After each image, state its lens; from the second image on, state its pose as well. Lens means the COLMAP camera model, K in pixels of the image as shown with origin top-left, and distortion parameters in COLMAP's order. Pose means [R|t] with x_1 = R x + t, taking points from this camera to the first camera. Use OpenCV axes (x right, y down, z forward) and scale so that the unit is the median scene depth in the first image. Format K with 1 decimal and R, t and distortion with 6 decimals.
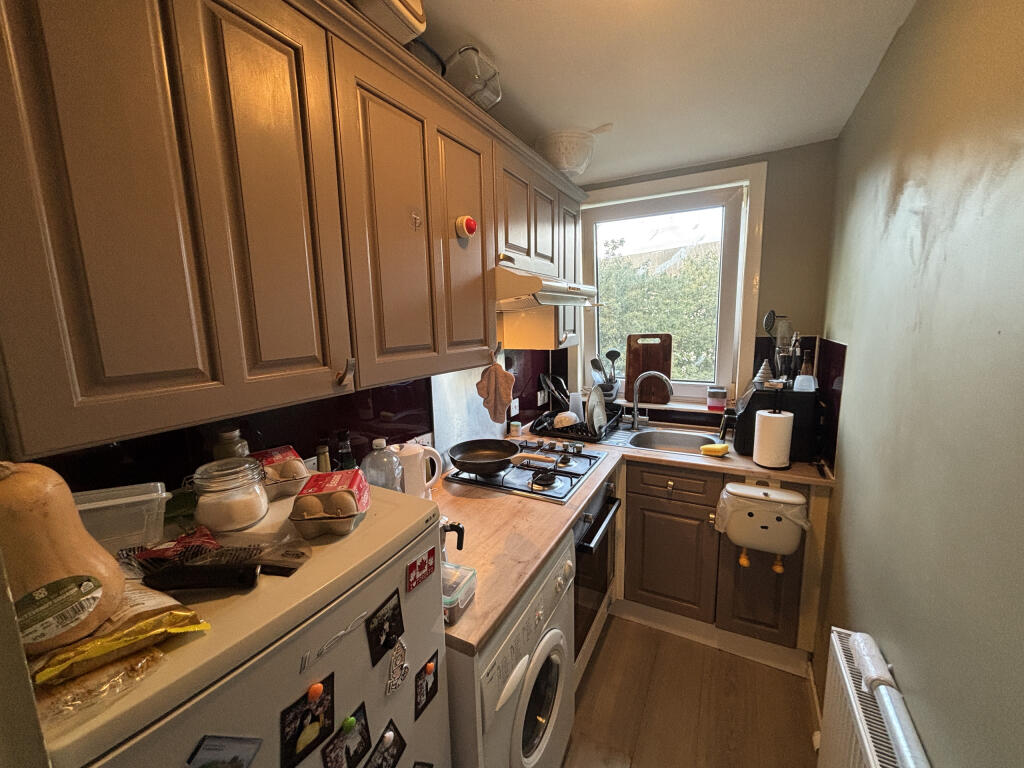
lens RADIAL K [[410.7, 0, 512.8], [0, 410.7, 382.5], [0, 0, 1]] dist [0.001968, 0.000260]
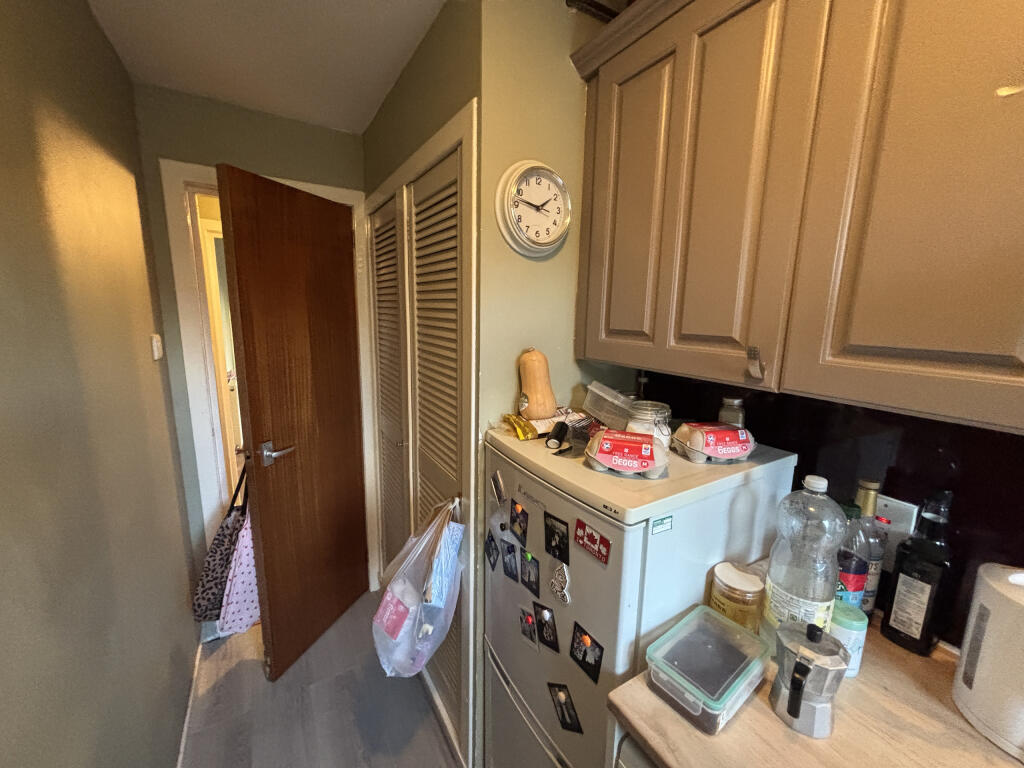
lens RADIAL K [[410.7, 0, 512.6], [0, 410.7, 383.6], [0, 0, 1]] dist [0.001968, 0.000260]
pose [[-0.522075, 0.167307, -0.836329, 0.737971], [-0.133171, 0.952554, 0.273690, -0.194319], [0.842439, 0.254261, -0.475024, 1.328797]]
